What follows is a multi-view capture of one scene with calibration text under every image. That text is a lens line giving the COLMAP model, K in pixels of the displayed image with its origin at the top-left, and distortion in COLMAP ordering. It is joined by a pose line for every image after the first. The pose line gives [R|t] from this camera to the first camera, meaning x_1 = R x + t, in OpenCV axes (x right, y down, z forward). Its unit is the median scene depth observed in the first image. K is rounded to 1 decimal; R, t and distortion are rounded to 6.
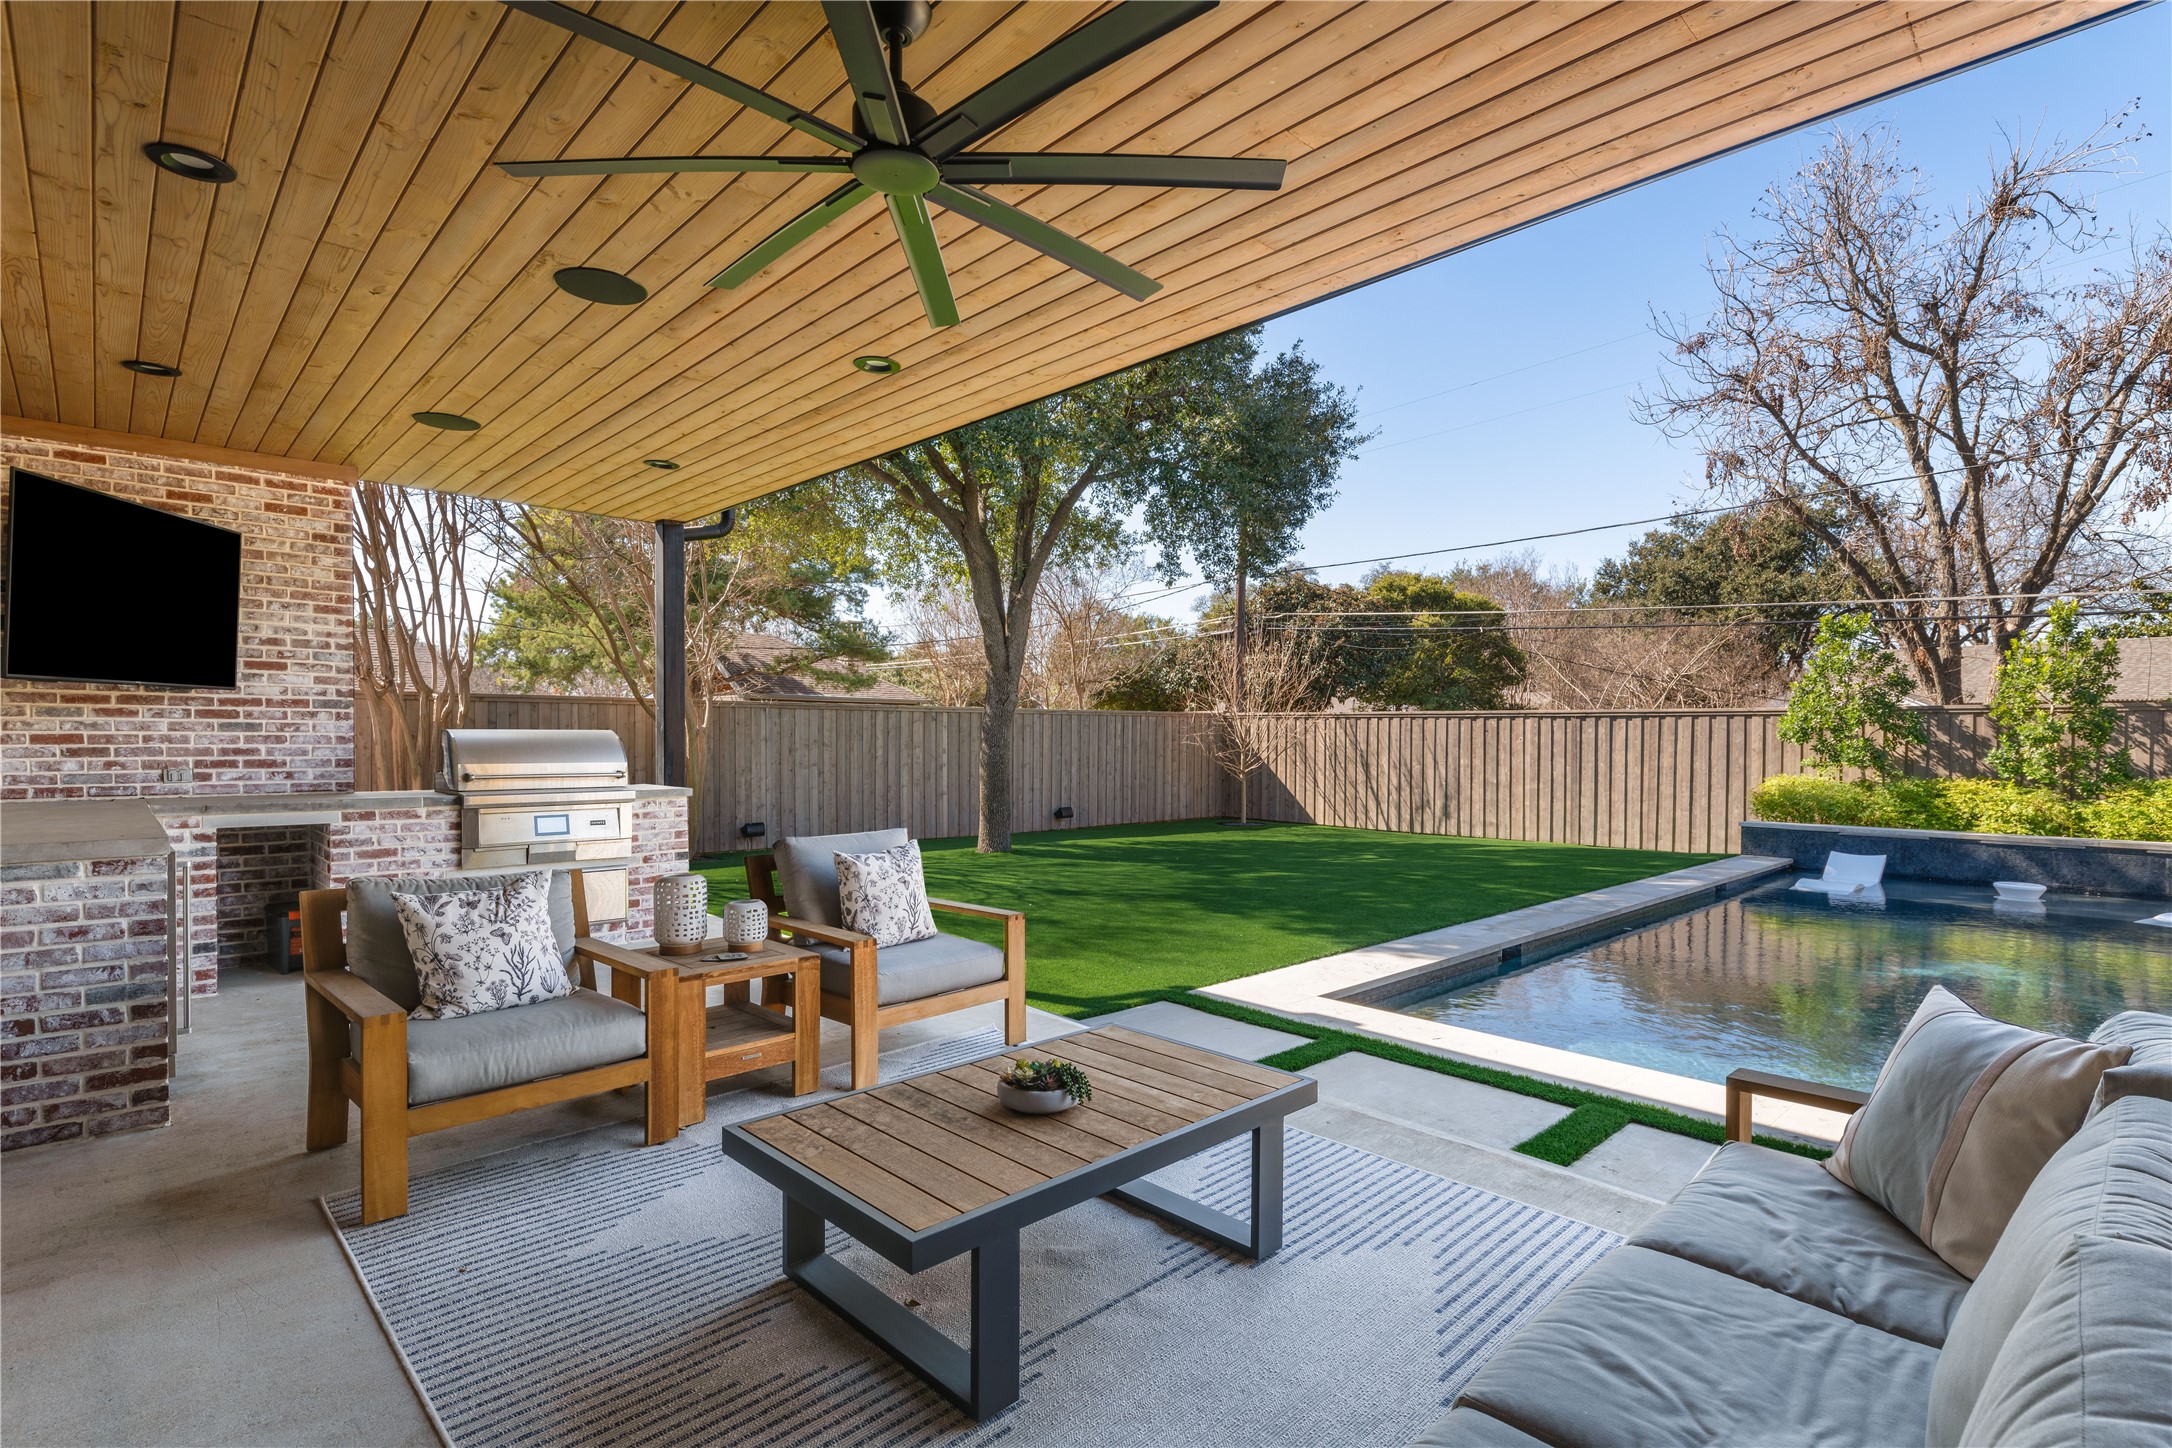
lens RADIAL K [[1028.7, 0, 1086.2], [0, 1028.7, 735.5], [0, 0, 1]] dist [-0.000386, 0.000013]
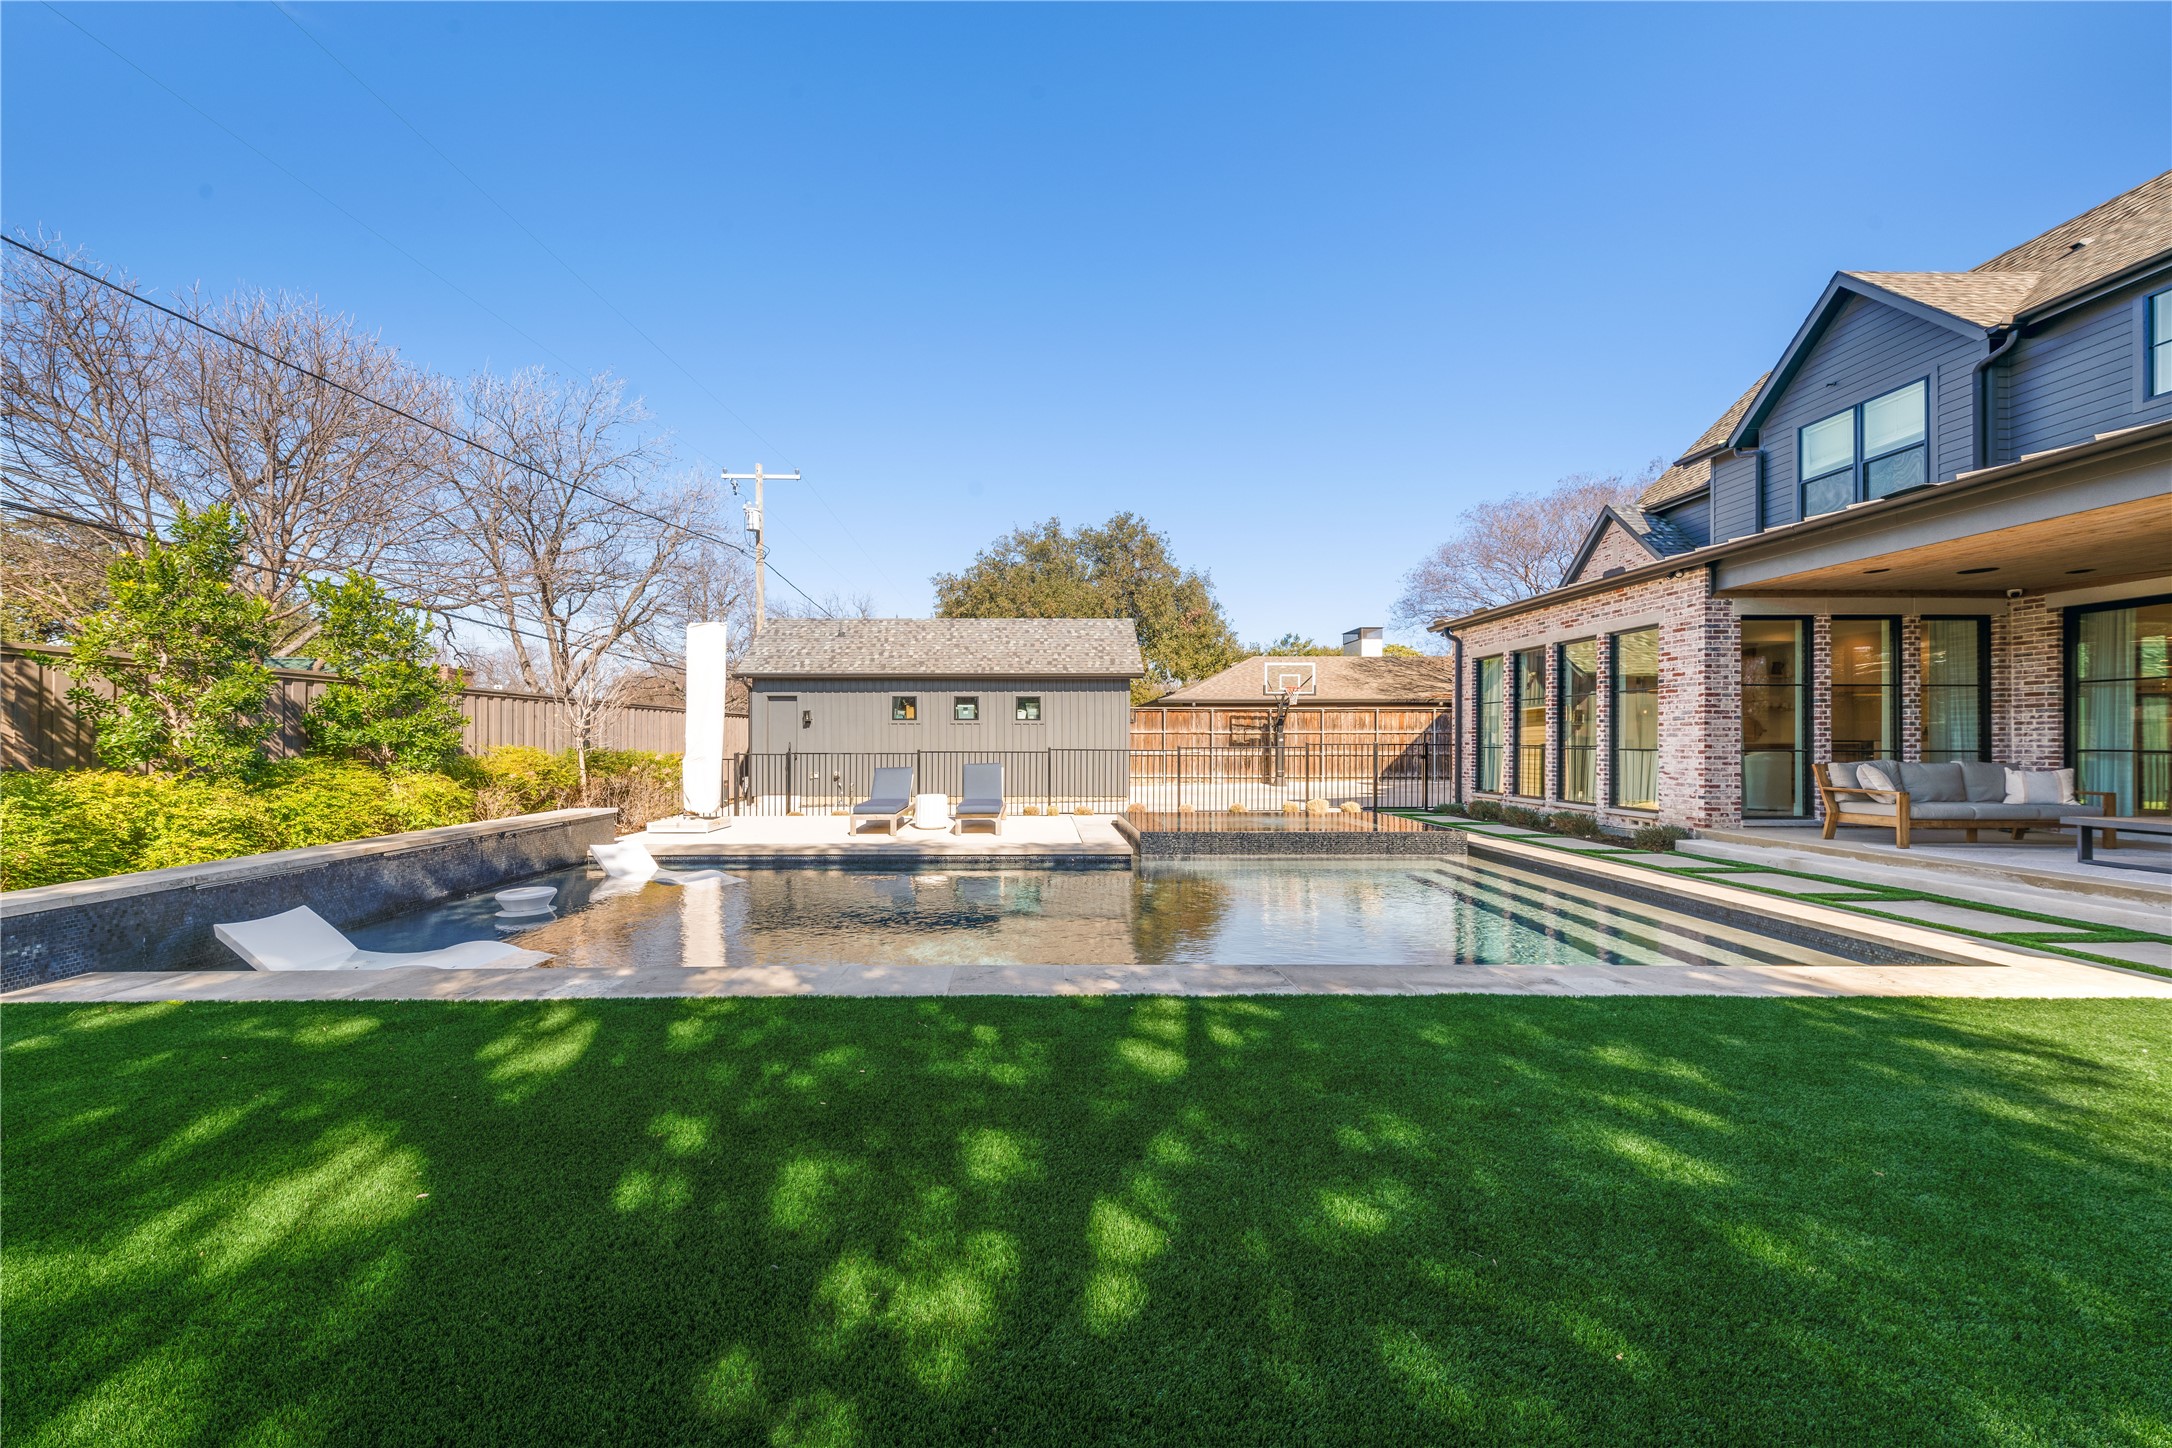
lens RADIAL K [[762.9, 0, 1072.0], [0, 762.9, 741.1], [0, 0, 1]] dist [0.003050, 0.000123]
pose [[-0.740377, -0.006638, 0.672159, 0.120131], [-0.005828, 0.999977, 0.003456, 0.014522], [-0.672166, -0.001358, -0.740399, 0.667966]]
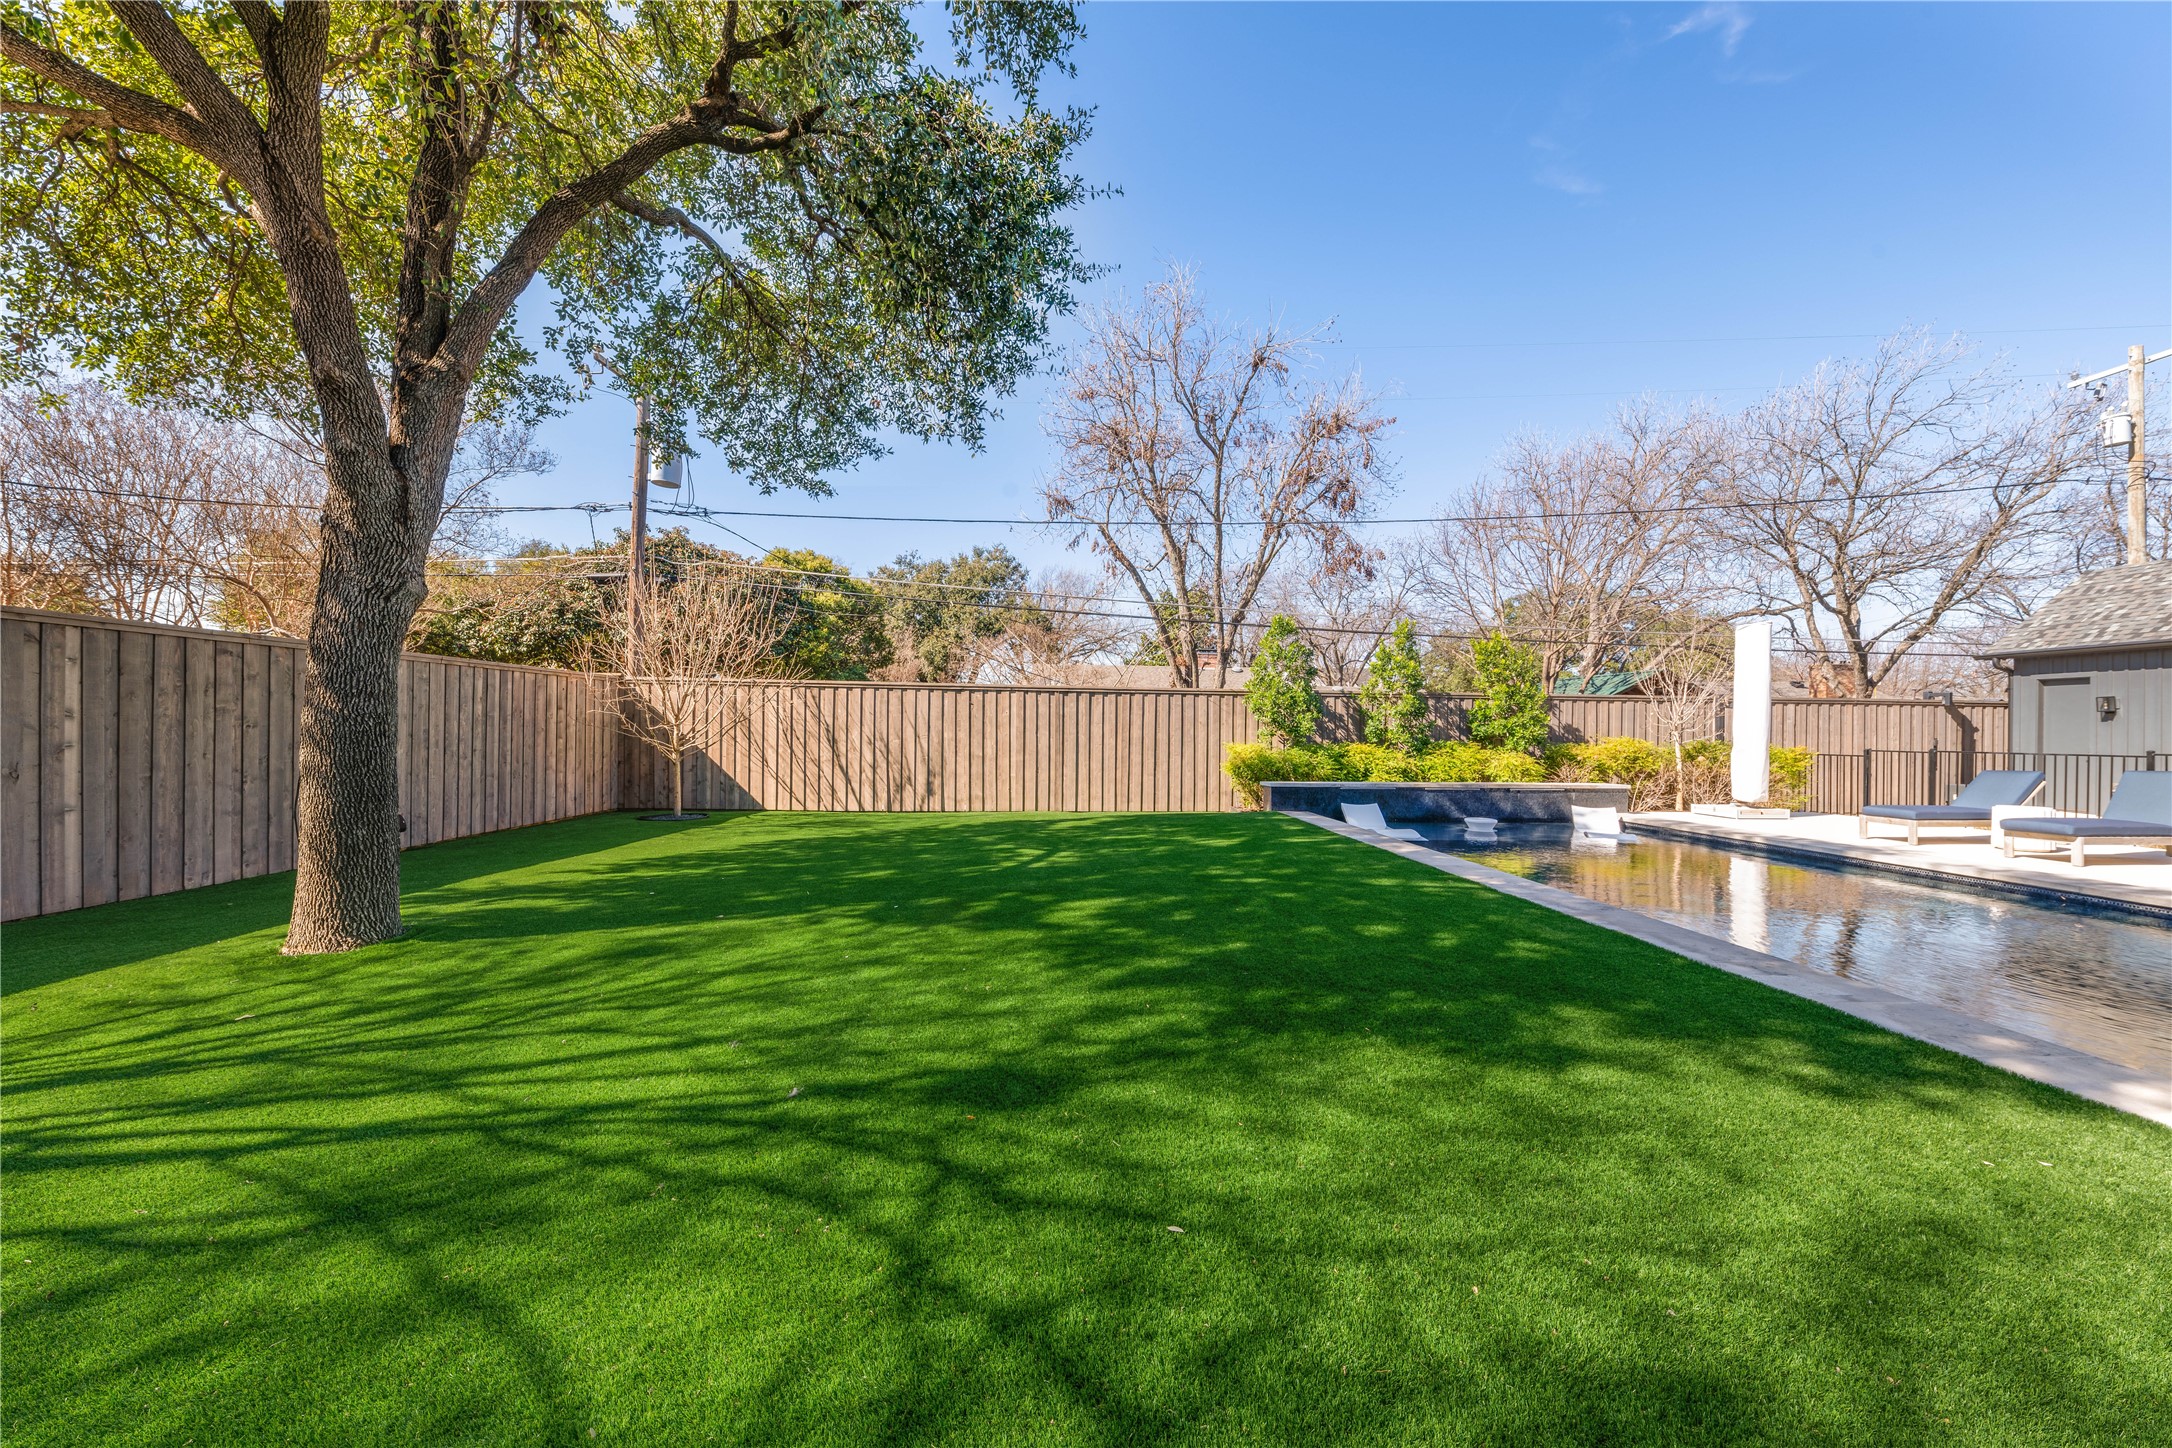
lens RADIAL K [[762.9, 0, 1088.0], [0, 762.9, 731.5], [0, 0, 1]] dist [0.003050, 0.000123]
pose [[0.639294, 0.000260, 0.768962, -0.107427], [-0.009107, 0.999932, 0.007233, 0.015819], [-0.768908, -0.011627, 0.639253, 0.440366]]
